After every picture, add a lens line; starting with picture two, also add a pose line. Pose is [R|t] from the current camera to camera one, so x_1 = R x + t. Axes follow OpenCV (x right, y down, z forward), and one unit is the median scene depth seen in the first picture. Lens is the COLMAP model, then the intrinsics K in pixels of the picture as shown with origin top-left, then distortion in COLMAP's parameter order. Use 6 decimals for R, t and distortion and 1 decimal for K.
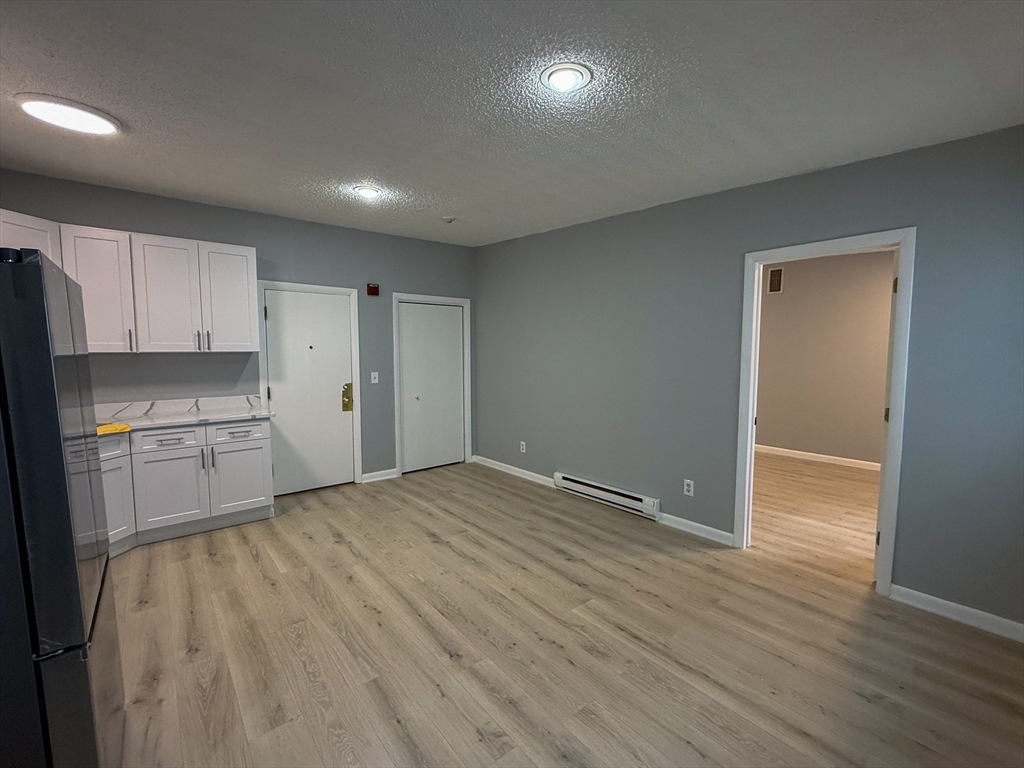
lens RADIAL K [[443.5, 0, 512.0], [0, 443.5, 384.0], [0, 0, 1]] dist [0.000438, 0.000011]
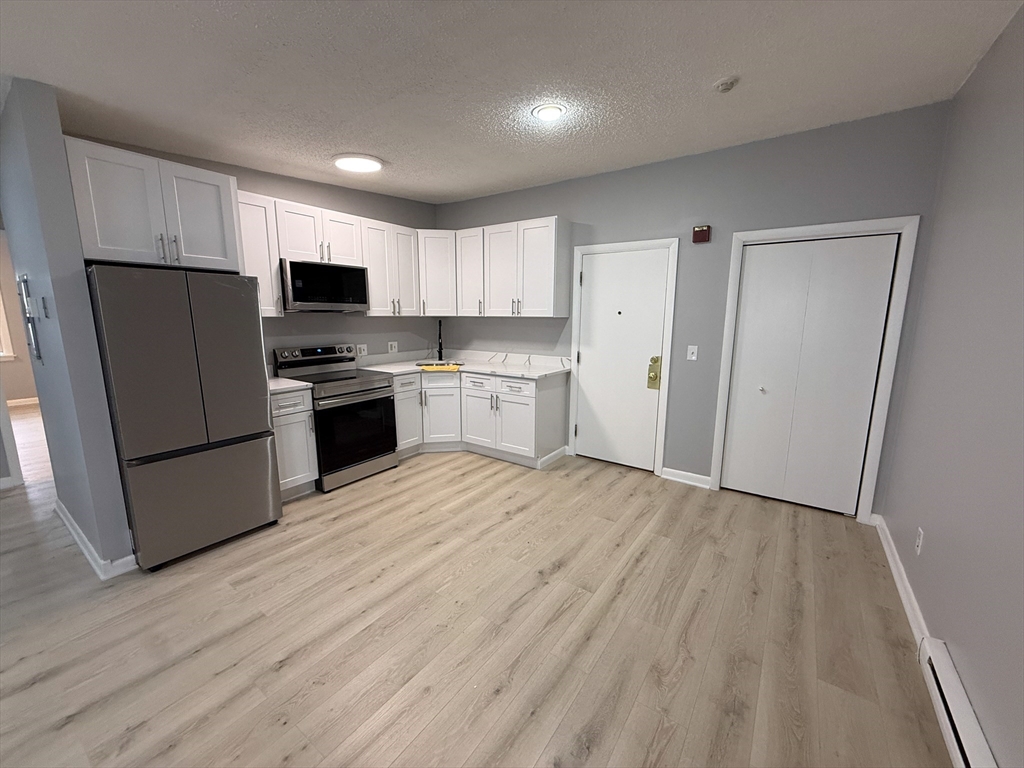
lens RADIAL K [[408.6, 0, 512.0], [0, 408.6, 384.0], [0, 0, 1]] dist [-0.001269, -0.000312]
pose [[0.268822, 0.166505, -0.948689, 0.408369], [-0.080656, 0.985377, 0.150089, -0.060260], [0.959807, 0.036171, 0.278321, 0.722129]]
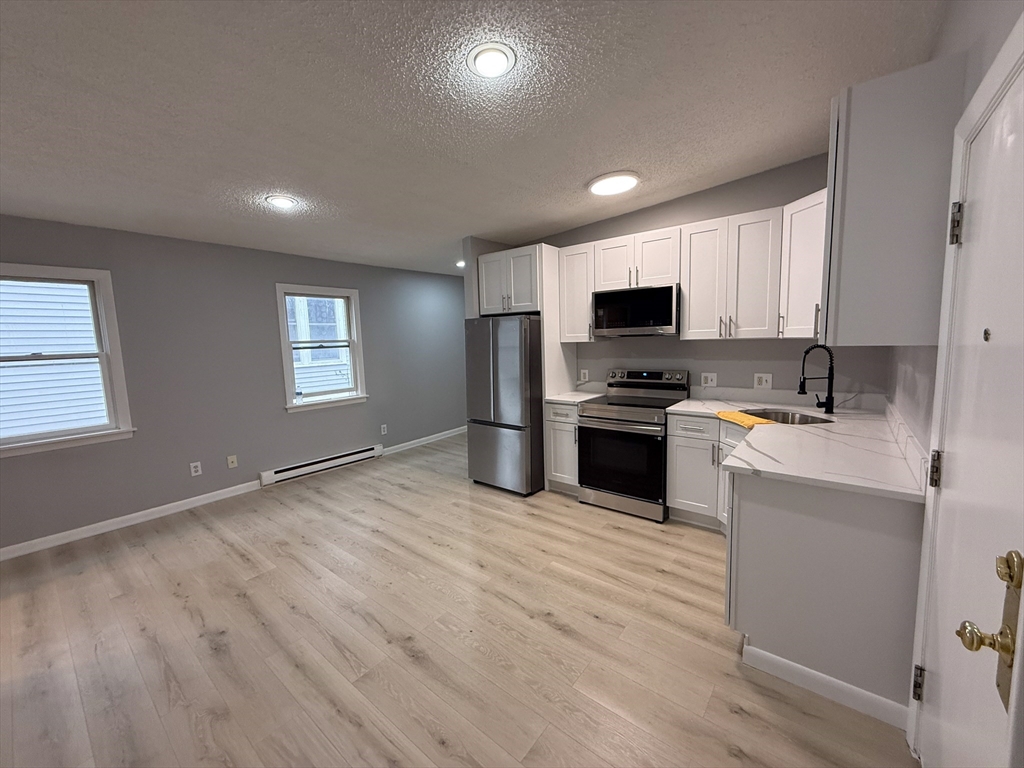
lens RADIAL K [[408.6, 0, 512.0], [0, 408.6, 384.0], [0, 0, 1]] dist [-0.001269, -0.000312]
pose [[-0.978395, 0.056924, -0.198751, -0.217044], [0.018092, 0.981234, 0.191971, -0.132827], [0.205949, 0.184228, -0.961064, 1.502971]]
